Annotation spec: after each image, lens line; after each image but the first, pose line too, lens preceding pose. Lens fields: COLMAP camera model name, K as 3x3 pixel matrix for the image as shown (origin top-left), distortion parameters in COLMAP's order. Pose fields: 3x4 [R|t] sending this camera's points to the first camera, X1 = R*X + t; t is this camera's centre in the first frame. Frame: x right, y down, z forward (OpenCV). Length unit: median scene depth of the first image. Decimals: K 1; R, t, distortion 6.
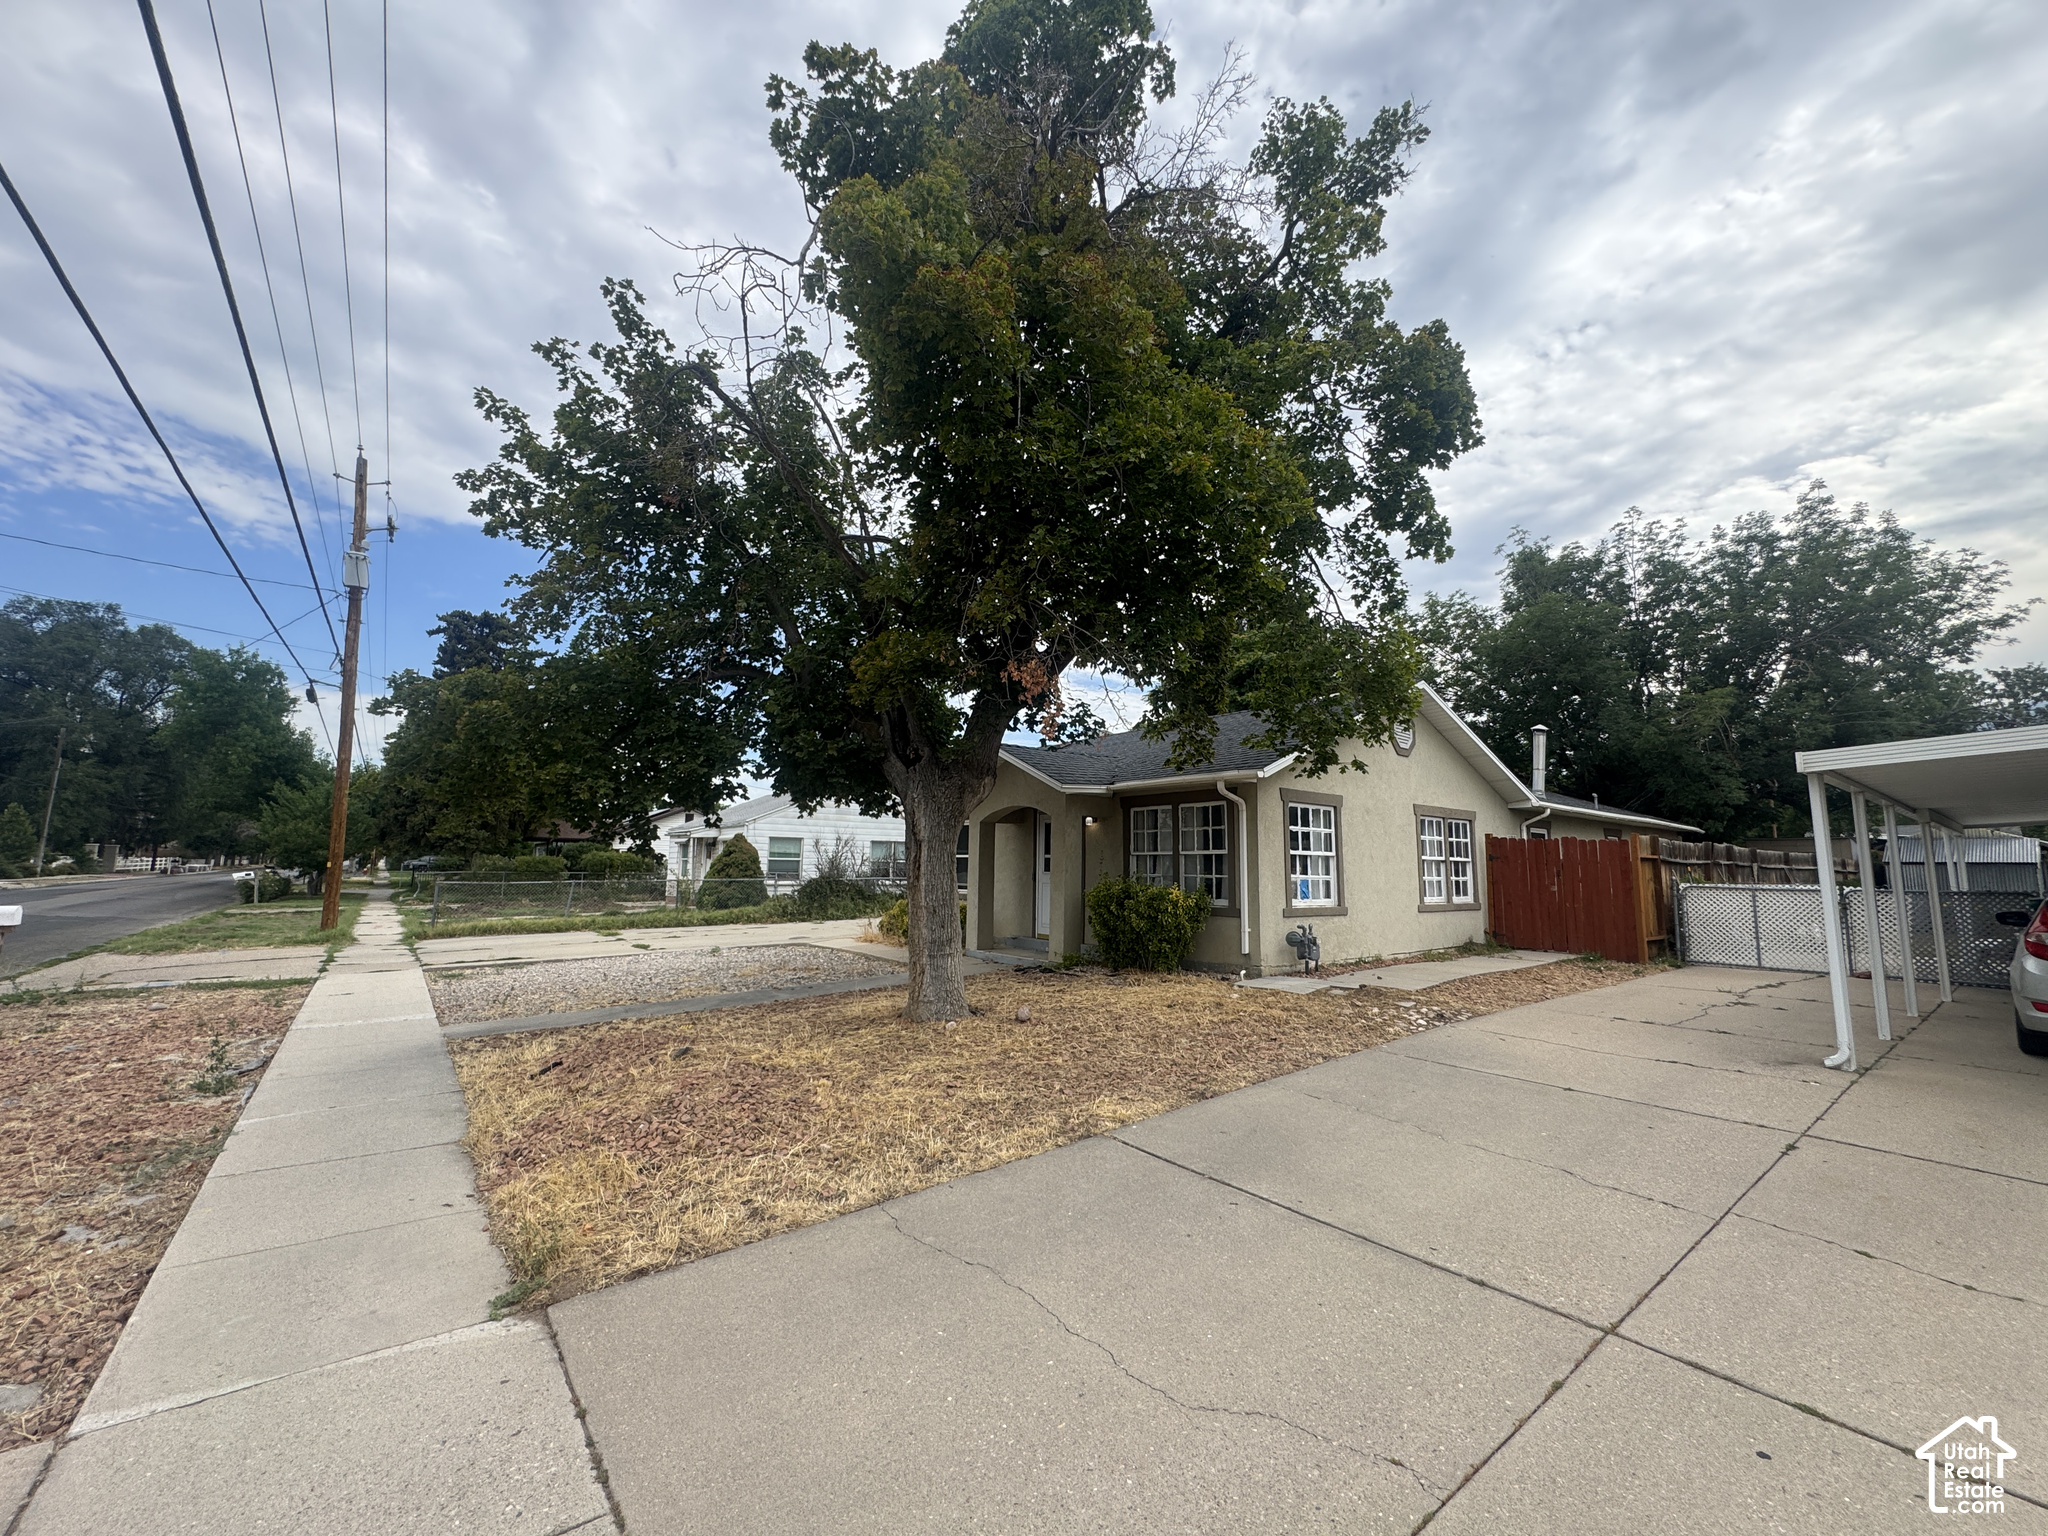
lens RADIAL K [[816.2, 0, 1029.5], [0, 816.2, 771.3], [0, 0, 1]] dist [-0.002145, 0.000046]
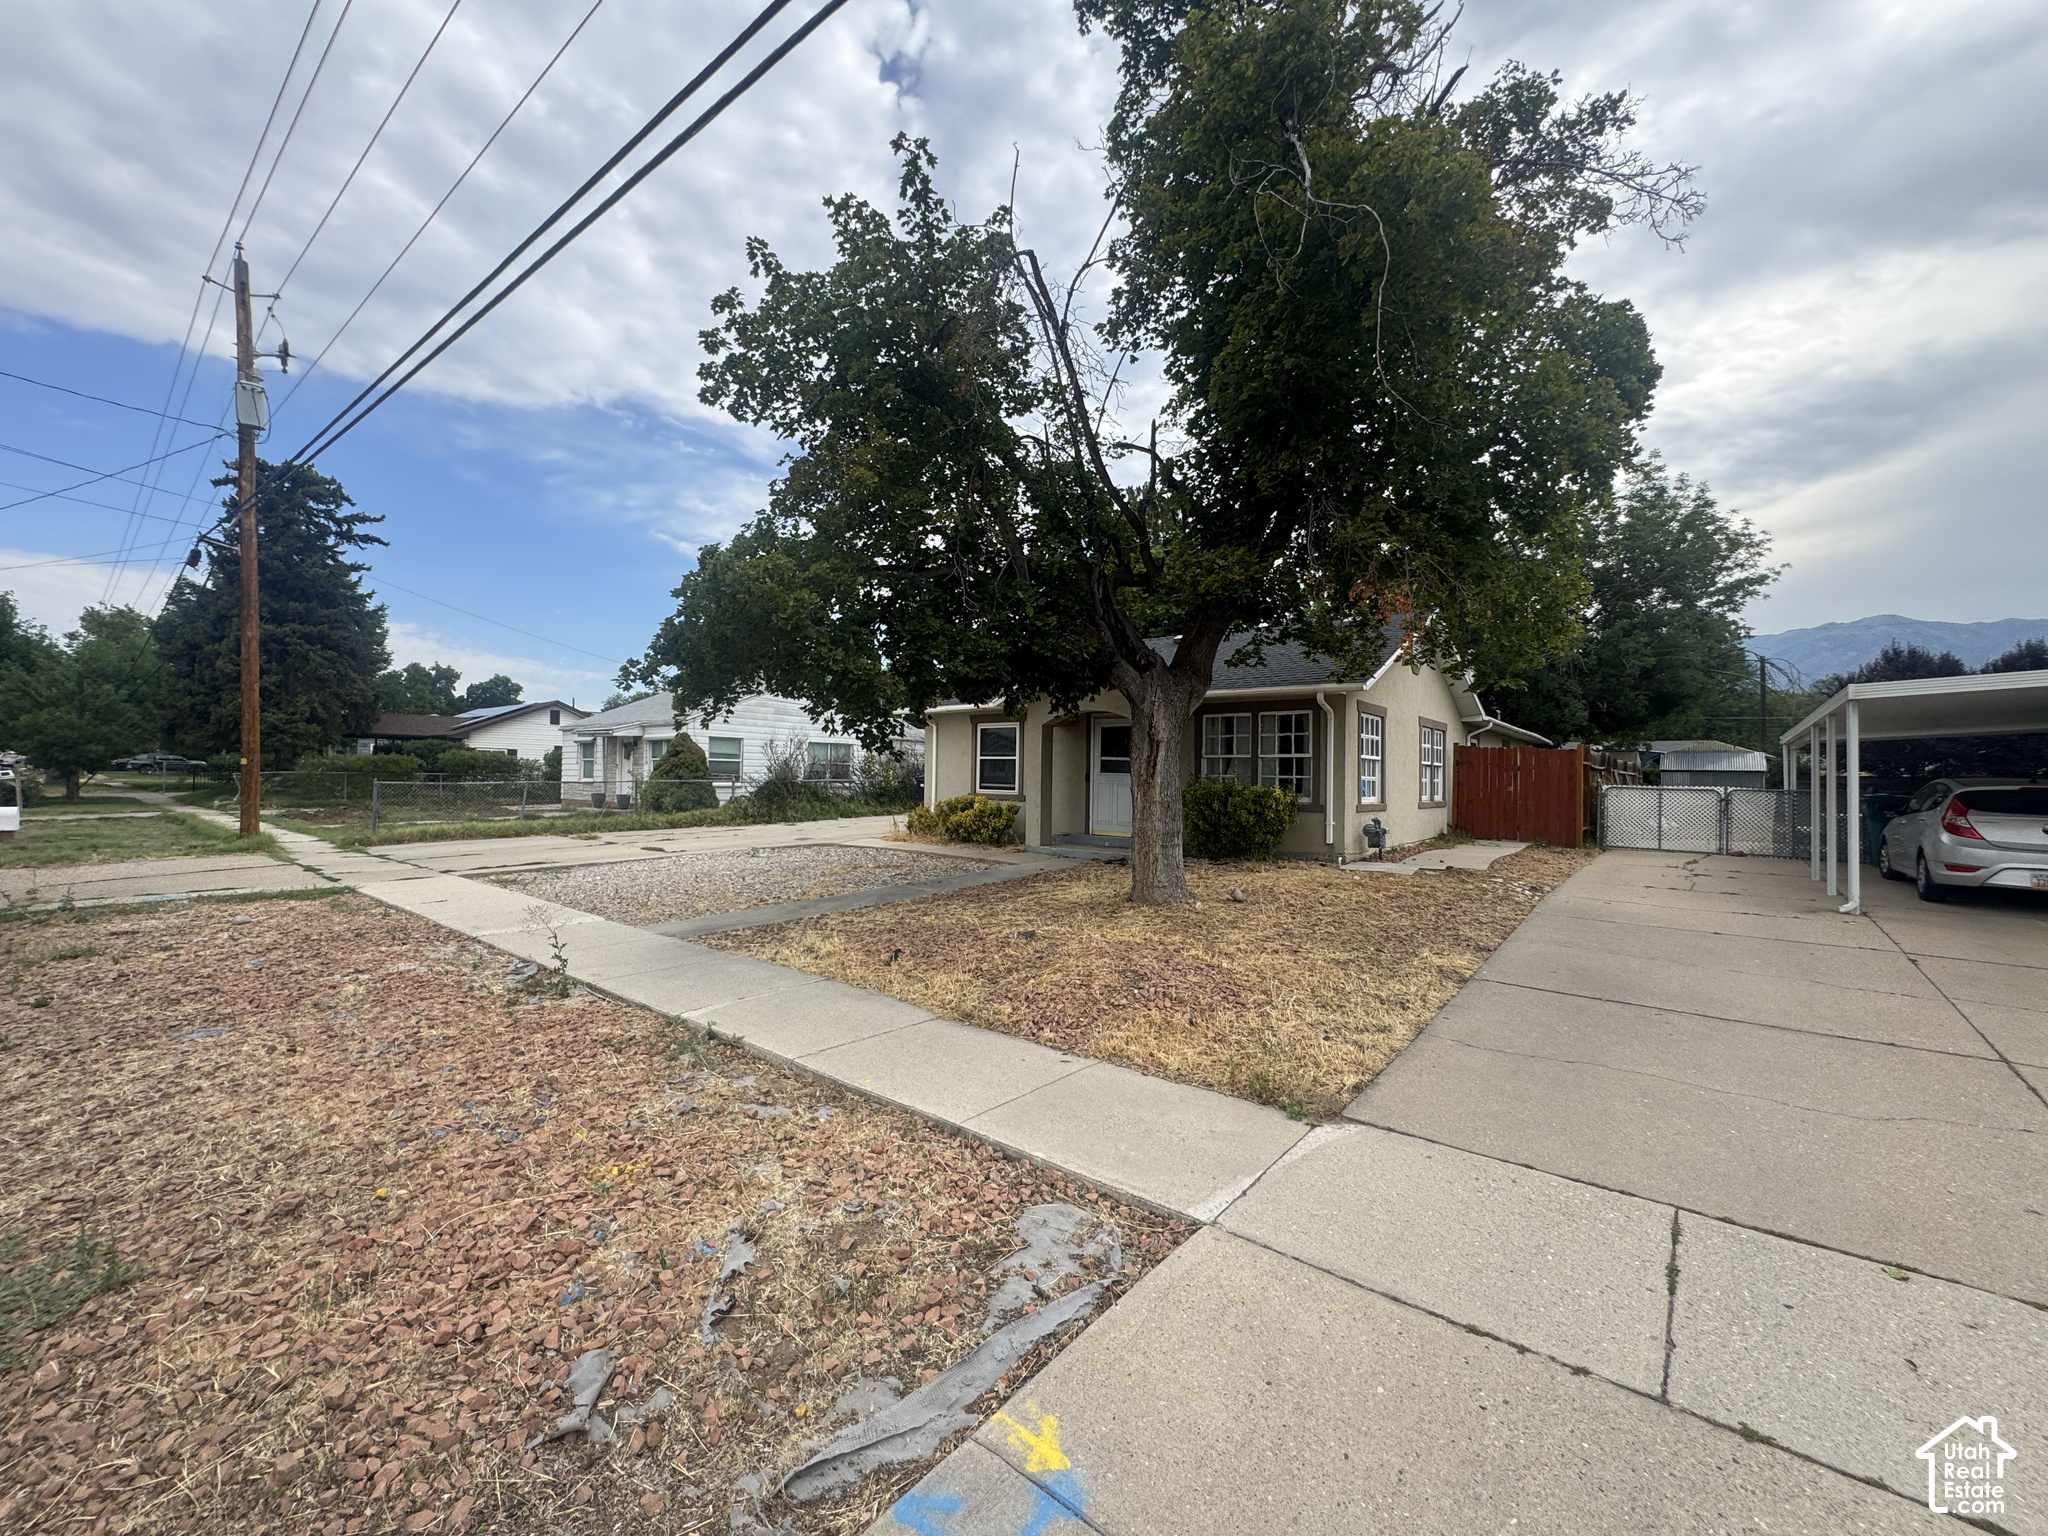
lens RADIAL K [[816.2, 0, 1020.6], [0, 816.2, 767.5], [0, 0, 1]] dist [-0.002145, 0.000046]
pose [[0.975538, 0.006486, 0.219737, -0.331998], [-0.030835, 0.993720, 0.107560, 0.005579], [-0.217659, -0.111704, 0.969612, -0.006338]]
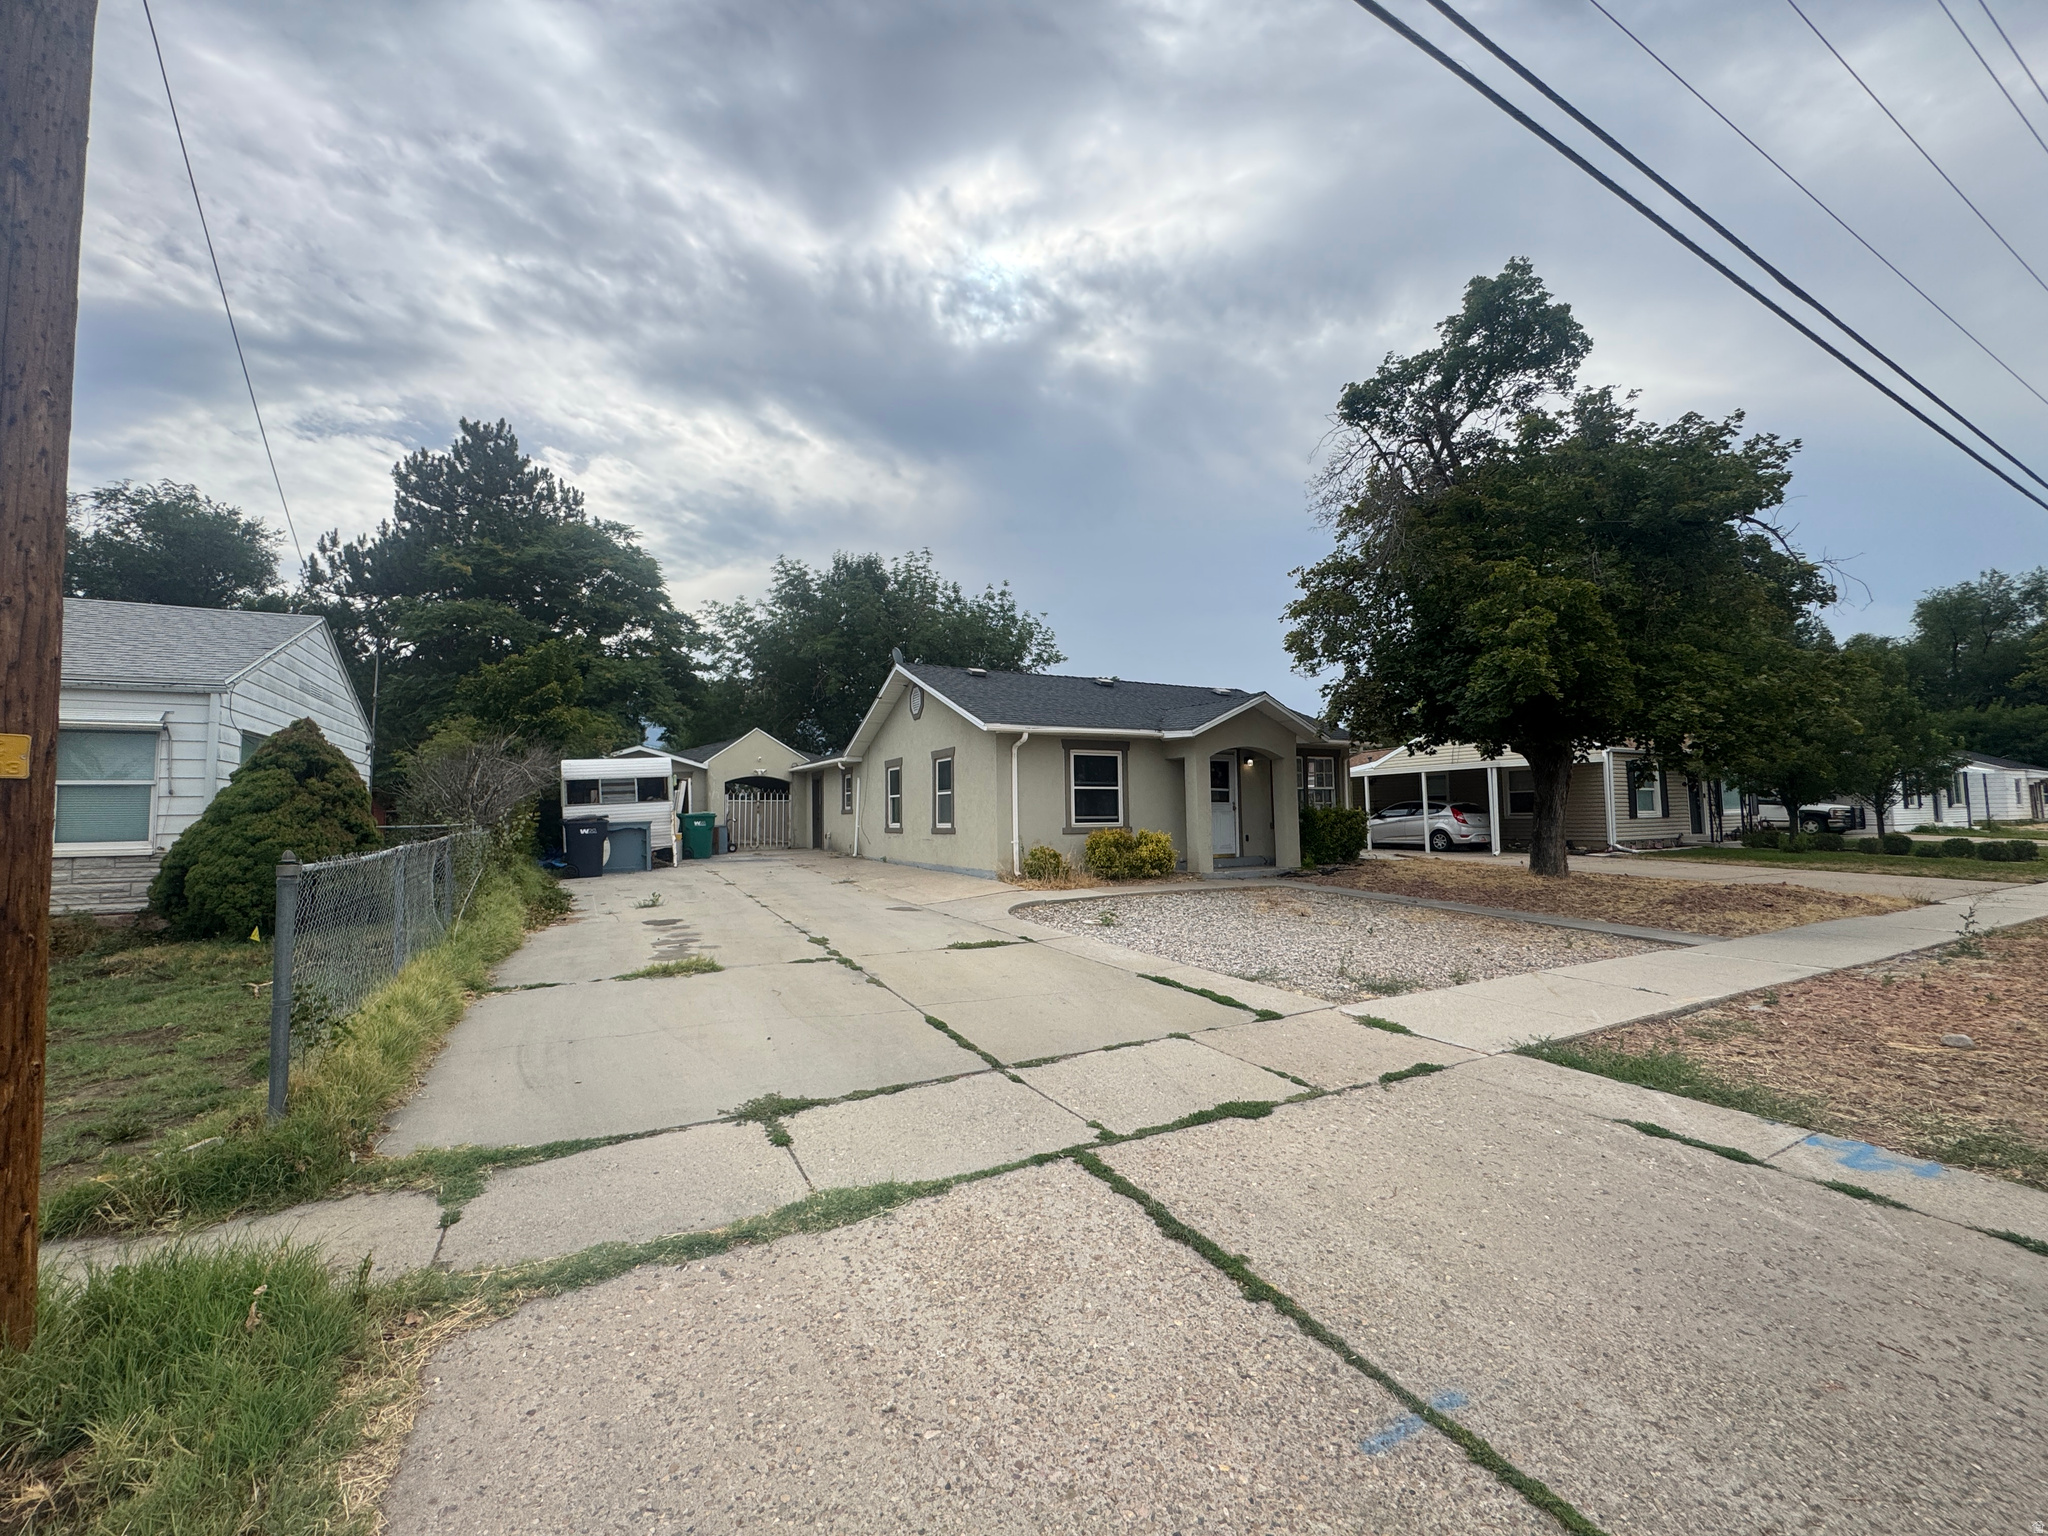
lens RADIAL K [[816.2, 0, 1028.2], [0, 816.2, 766.0], [0, 0, 1]] dist [-0.002145, 0.000046]
pose [[0.177223, 0.047232, 0.983037, -1.231096], [-0.104006, 0.994153, -0.029016, 0.137595], [-0.978660, -0.097100, 0.181099, 1.091904]]
